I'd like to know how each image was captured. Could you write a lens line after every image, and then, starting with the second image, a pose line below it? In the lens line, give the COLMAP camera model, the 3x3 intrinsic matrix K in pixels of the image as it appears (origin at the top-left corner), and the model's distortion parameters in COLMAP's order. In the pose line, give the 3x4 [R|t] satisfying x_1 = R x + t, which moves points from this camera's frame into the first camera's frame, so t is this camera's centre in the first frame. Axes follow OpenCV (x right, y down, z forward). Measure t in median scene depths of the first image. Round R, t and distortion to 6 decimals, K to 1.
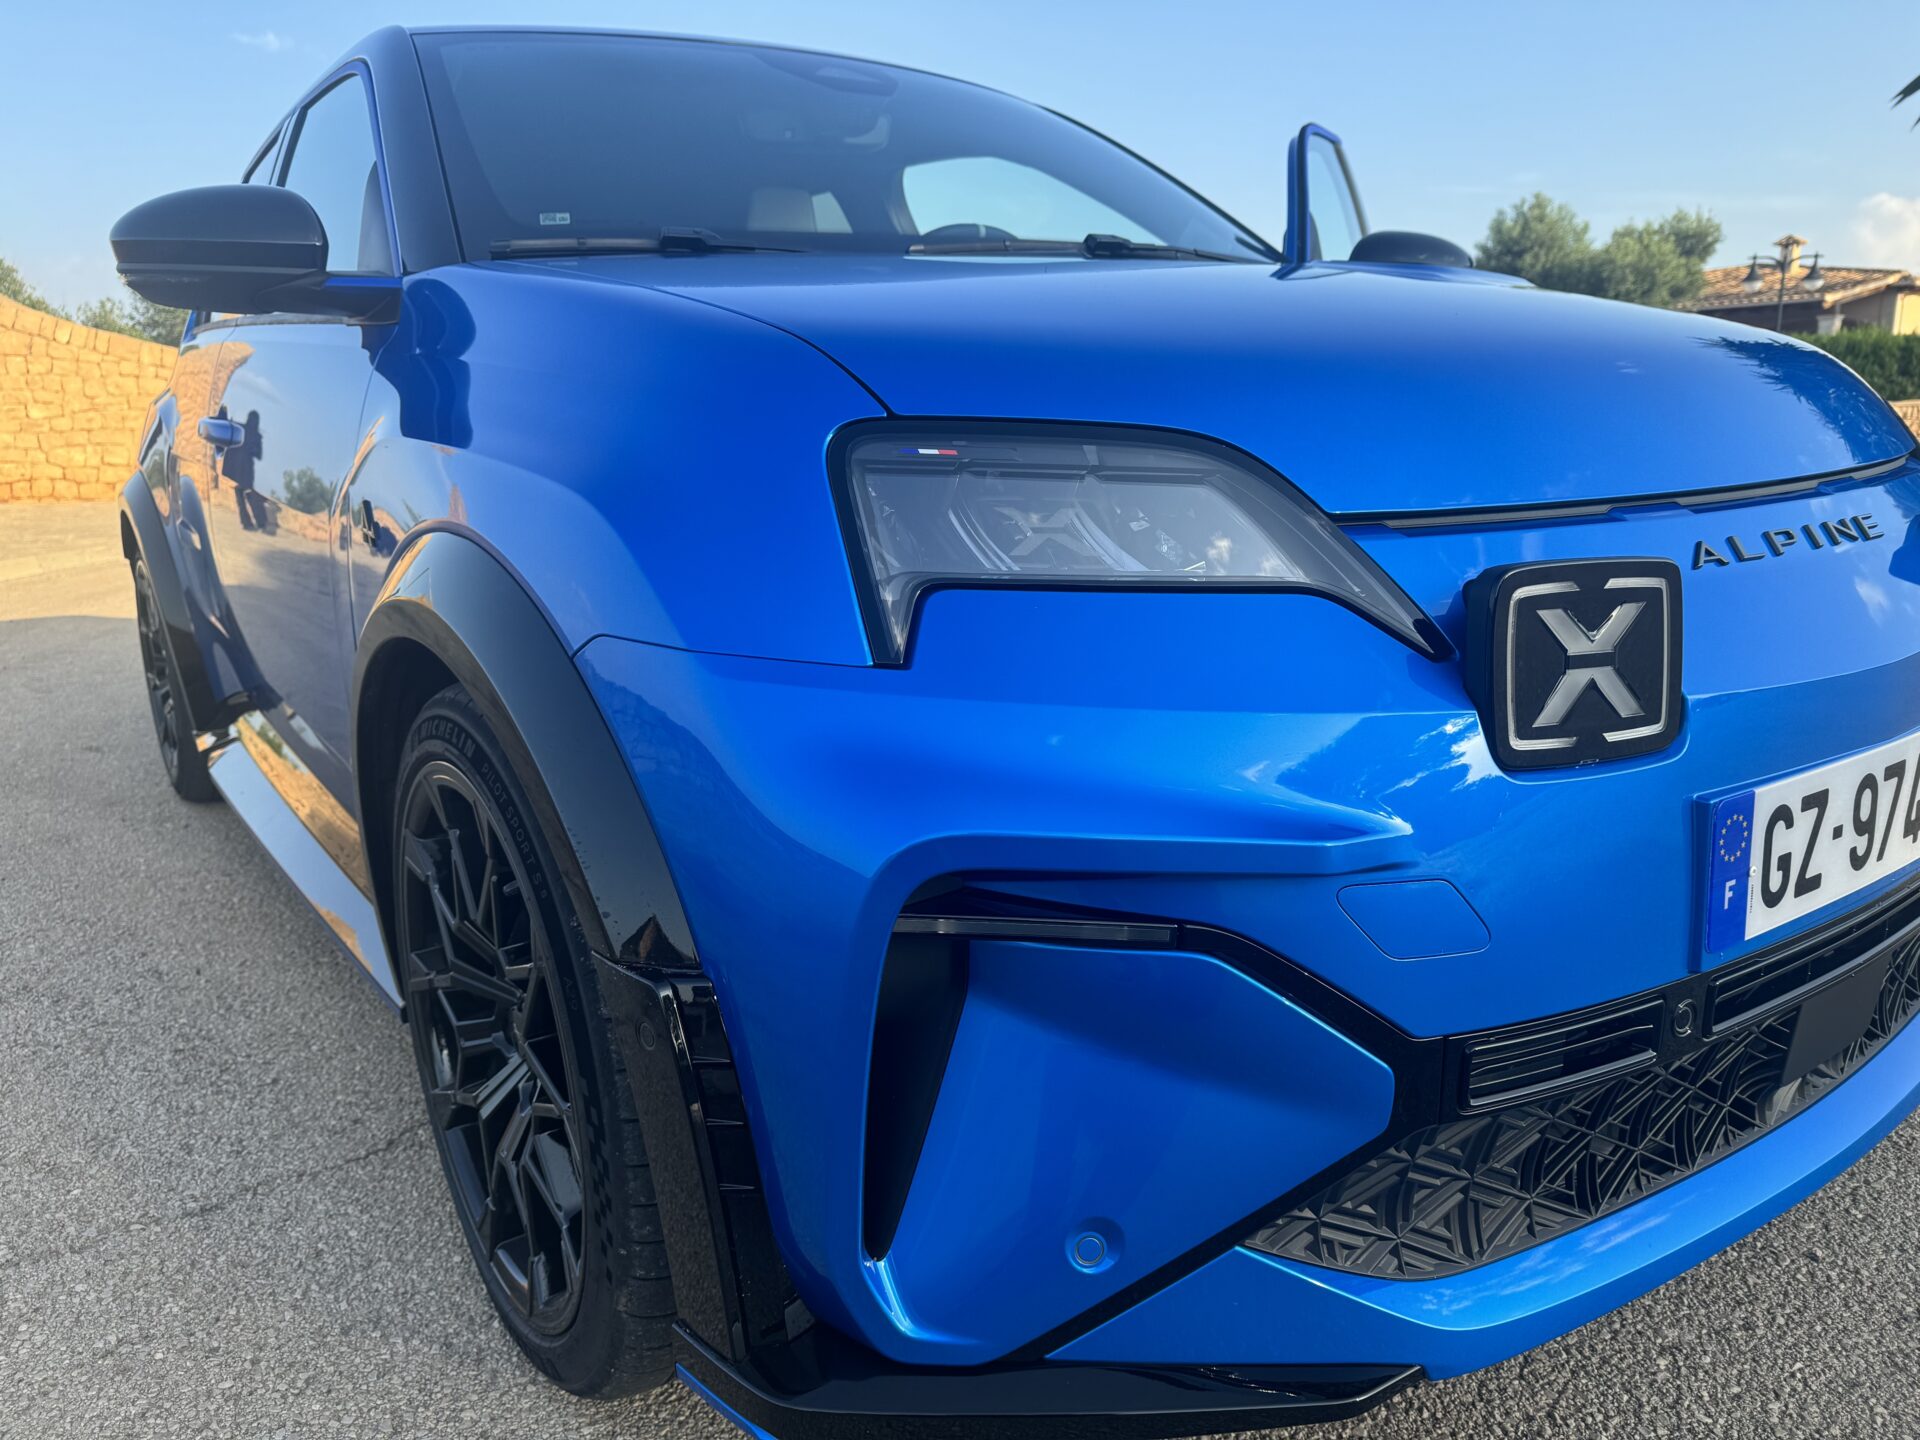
lens RADIAL K [[1403.6, 0, 960.0], [0, 1403.6, 720.0], [0, 0, 1]] dist [0.004011, -0.006809]
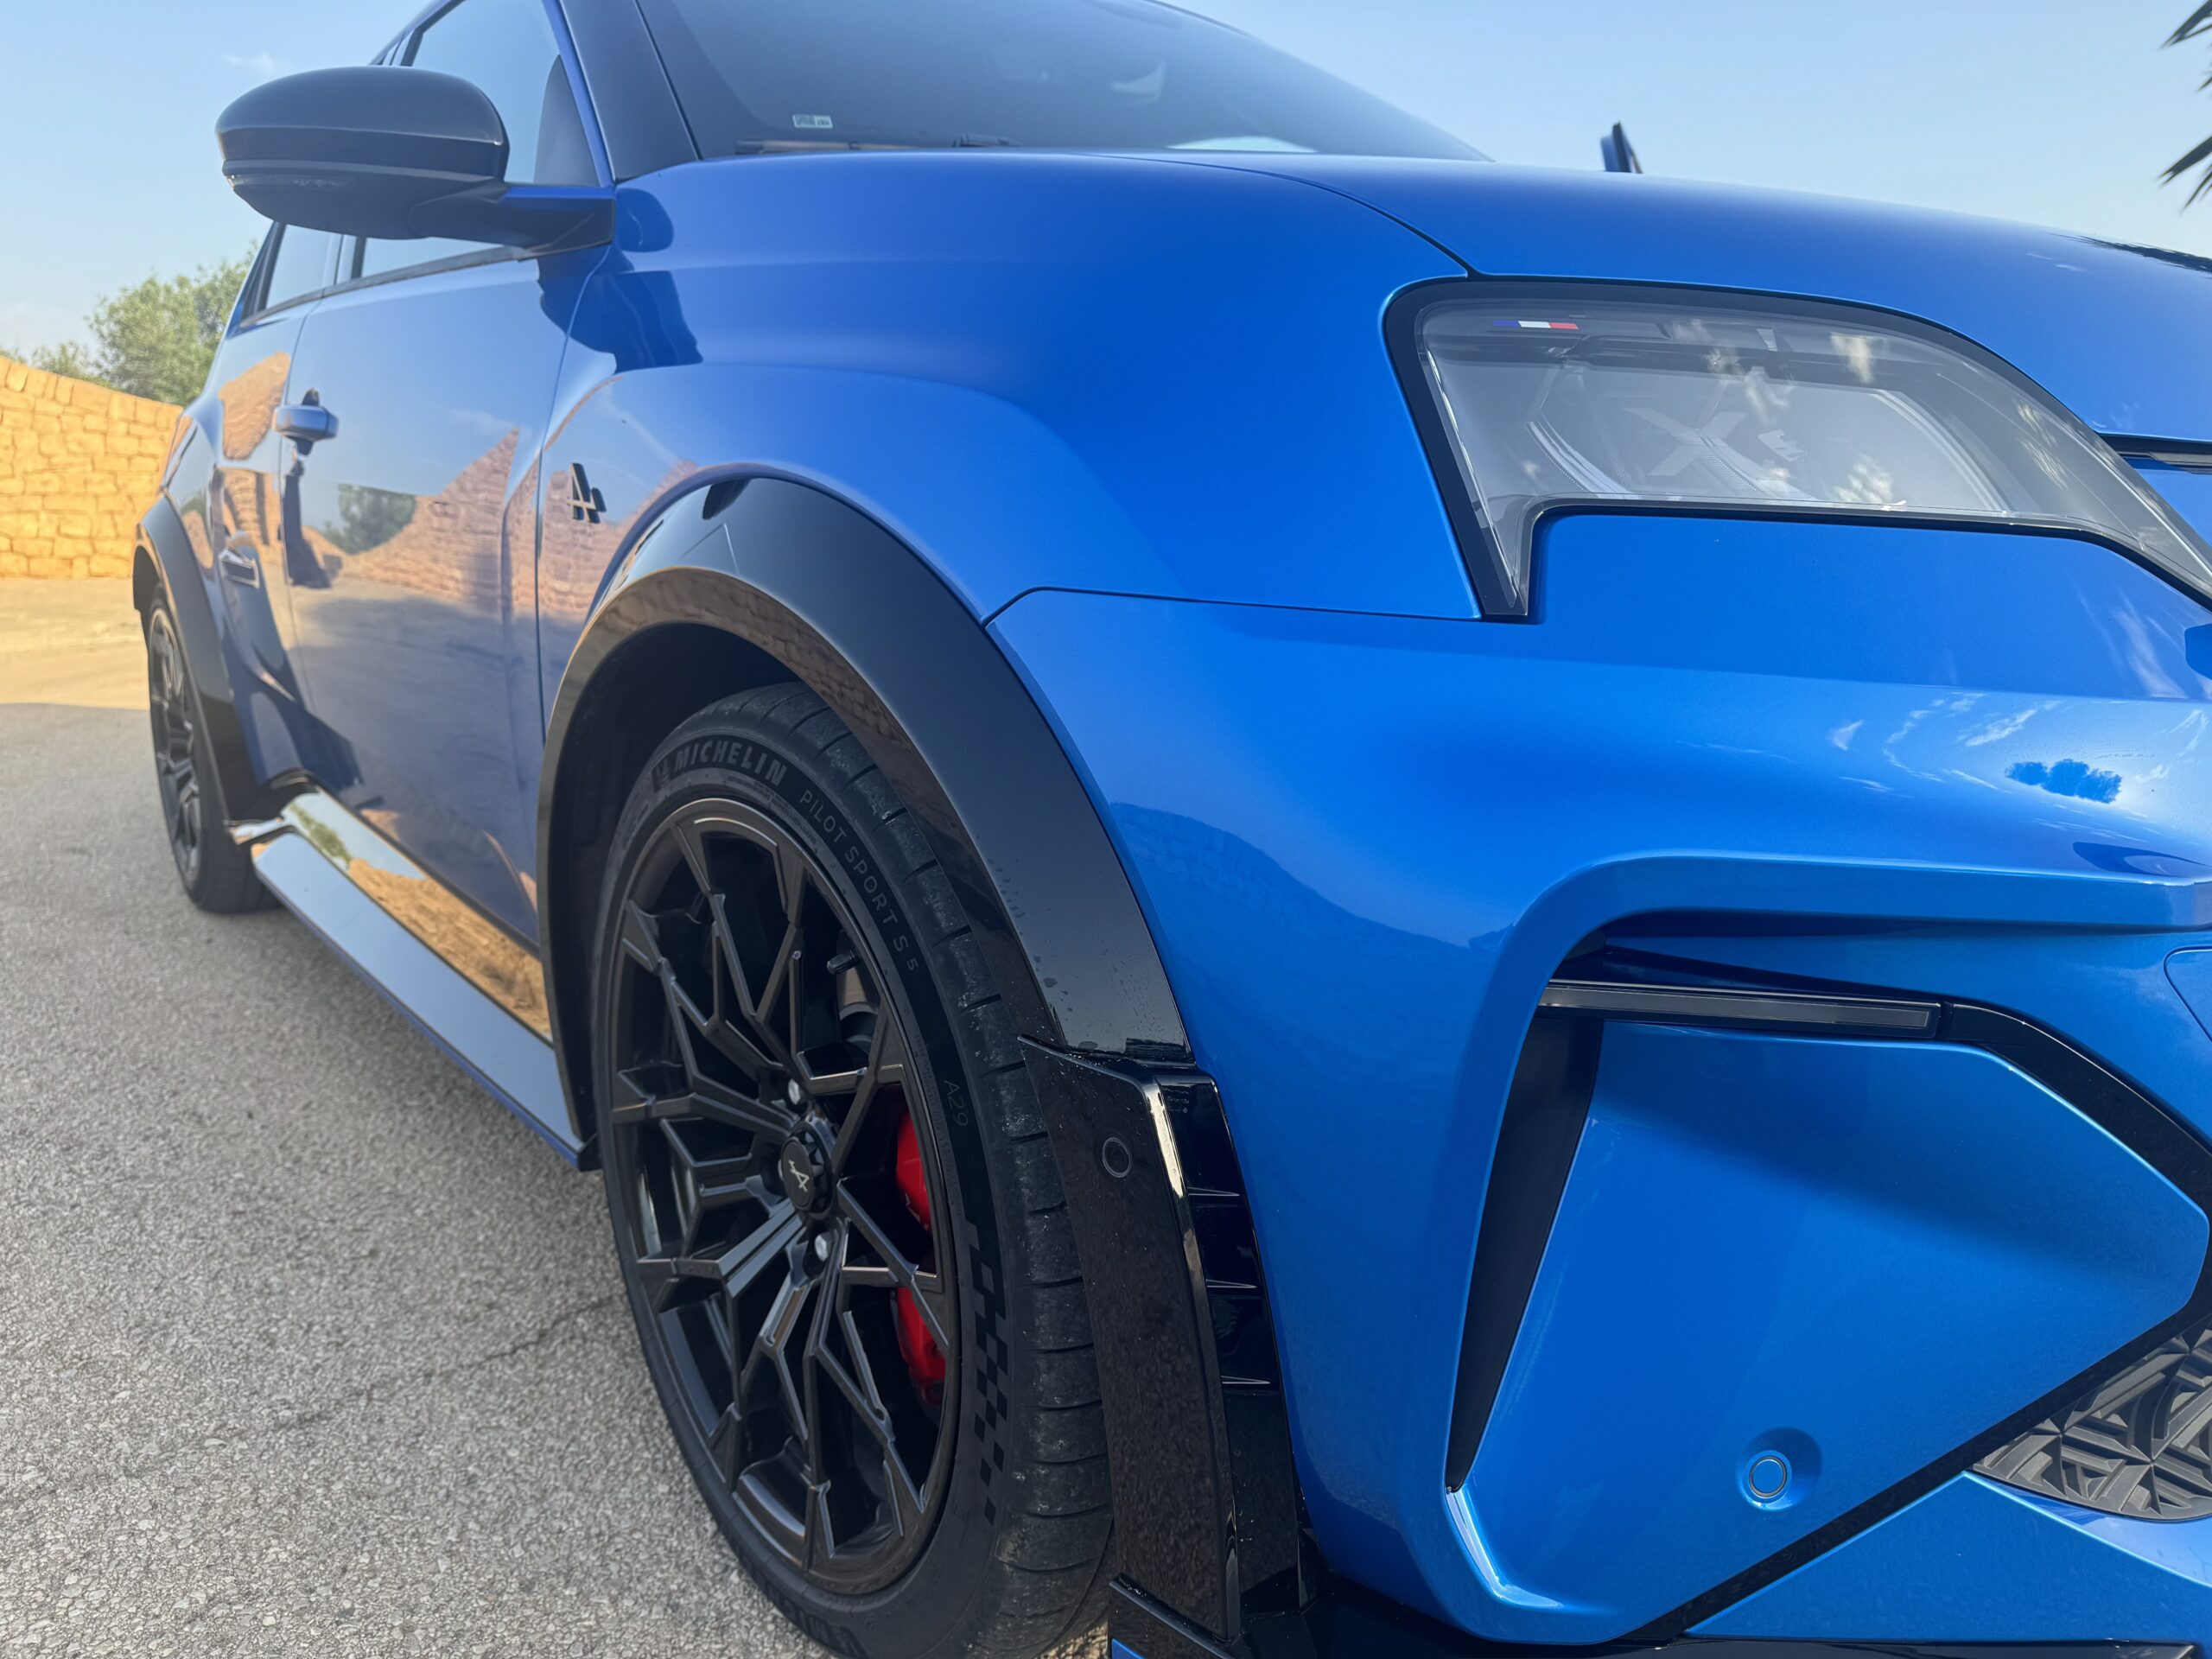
lens RADIAL K [[1617.1, 0, 1106.0], [0, 1617.1, 829.5], [0, 0, 1]] dist [0.004011, -0.006809]
pose [[0.998987, 0.022814, 0.038789, -0.145978], [-0.021755, 0.999385, -0.027501, 0.048321], [-0.039392, 0.026629, 0.998869, 0.114043]]
